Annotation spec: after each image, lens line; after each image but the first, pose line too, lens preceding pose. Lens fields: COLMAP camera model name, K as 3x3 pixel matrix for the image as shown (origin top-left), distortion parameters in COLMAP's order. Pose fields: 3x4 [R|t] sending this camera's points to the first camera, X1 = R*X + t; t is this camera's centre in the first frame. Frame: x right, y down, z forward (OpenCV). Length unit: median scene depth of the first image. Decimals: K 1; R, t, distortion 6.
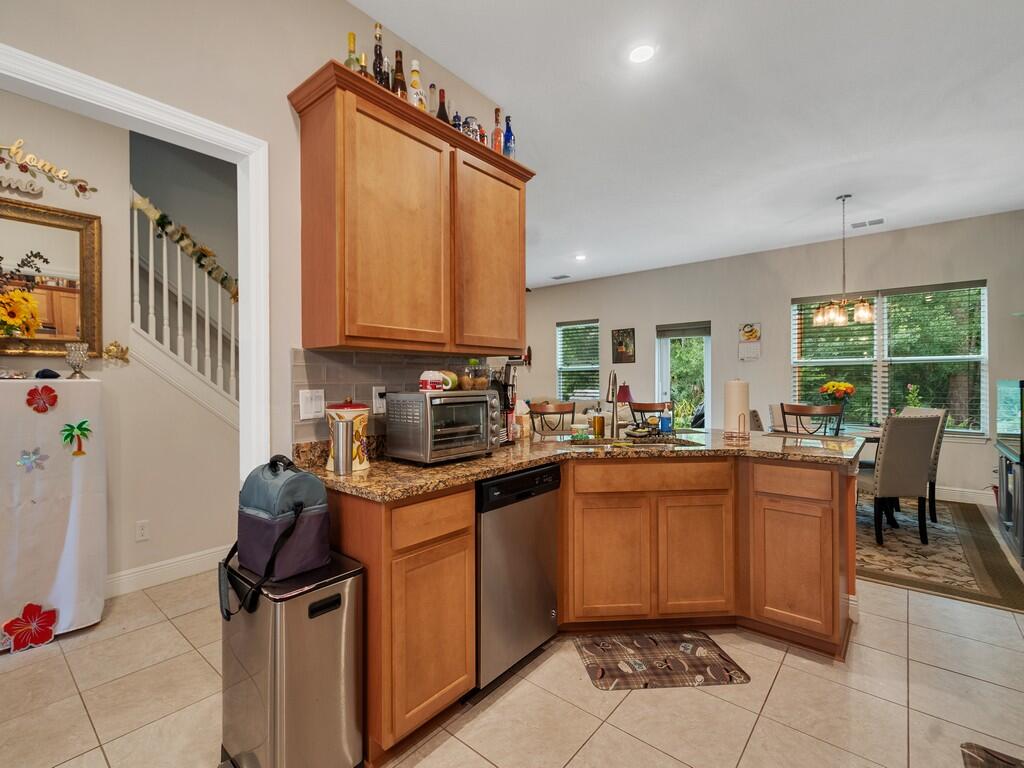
lens RADIAL K [[472.0, 0, 473.2], [0, 472.0, 383.5], [0, 0, 1]] dist [-0.001148, -0.000413]
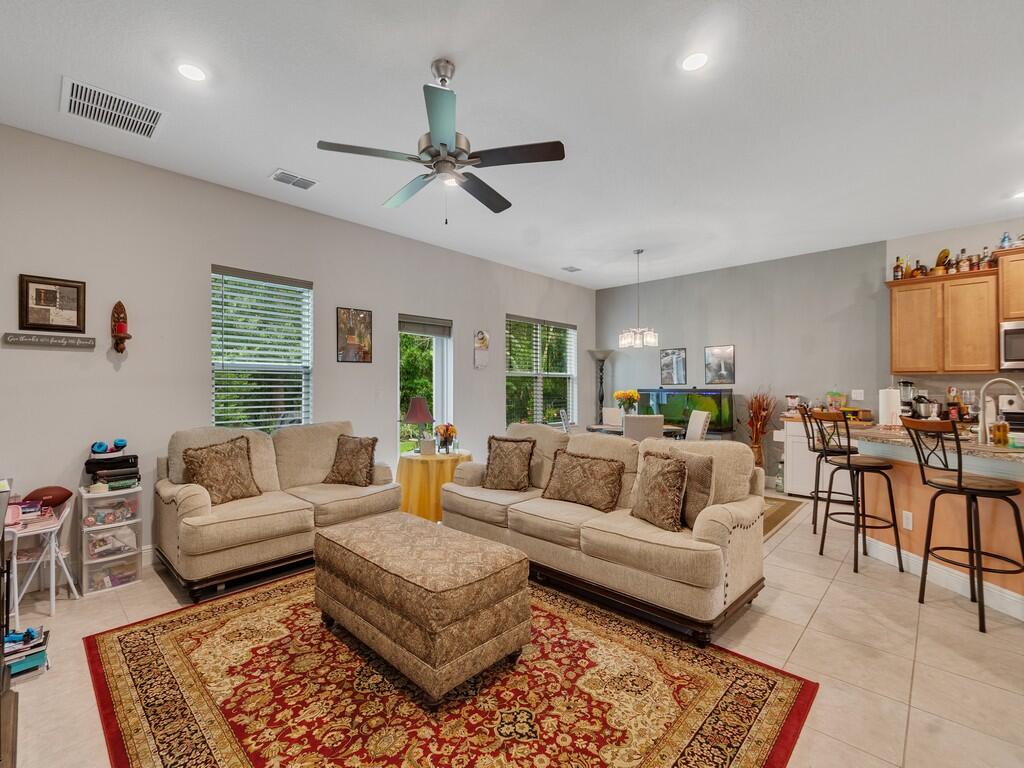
lens RADIAL K [[455.4, 0, 504.8], [0, 455.4, 384.2], [0, 0, 1]] dist [0.002185, 0.000196]
pose [[0.021245, 0.010675, 0.999717, -0.293674], [0.008621, 0.999904, -0.010860, -0.005577], [-0.999737, 0.008849, 0.021151, 0.798960]]
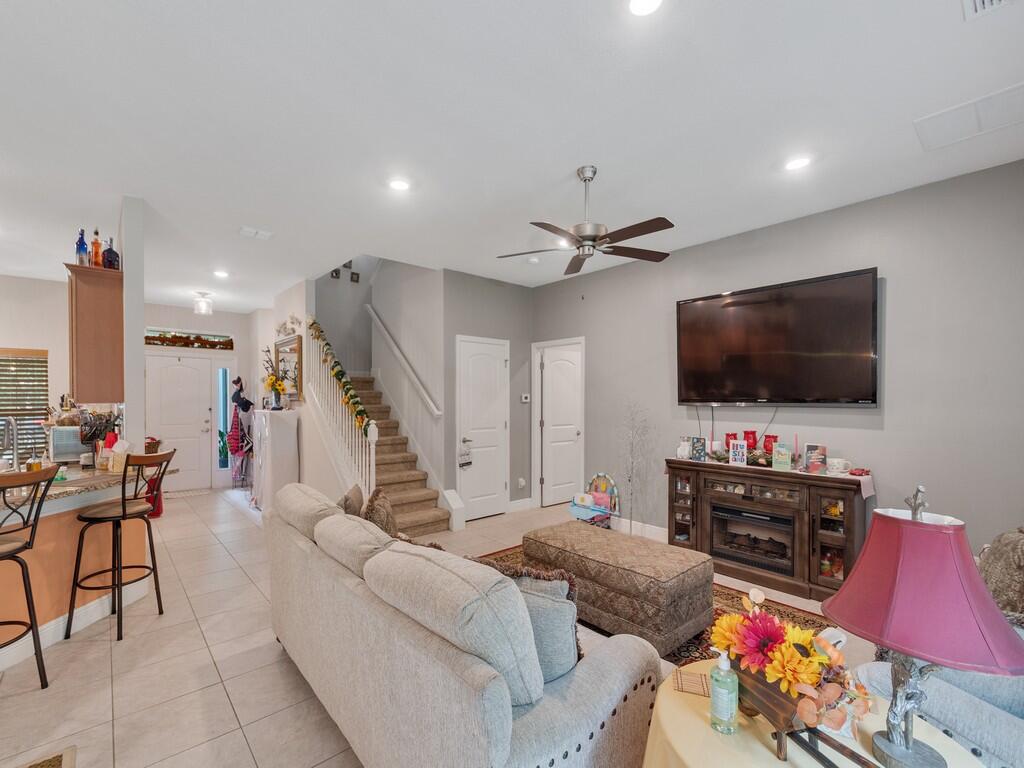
lens RADIAL K [[453.4, 0, 508.1], [0, 453.4, 405.7], [0, 0, 1]] dist [0.002142, 0.000217]
pose [[-0.097370, 0.018494, -0.995076, 0.443778], [-0.007407, 0.999786, 0.019307, -0.030789], [0.995221, 0.009251, -0.097212, 0.822700]]
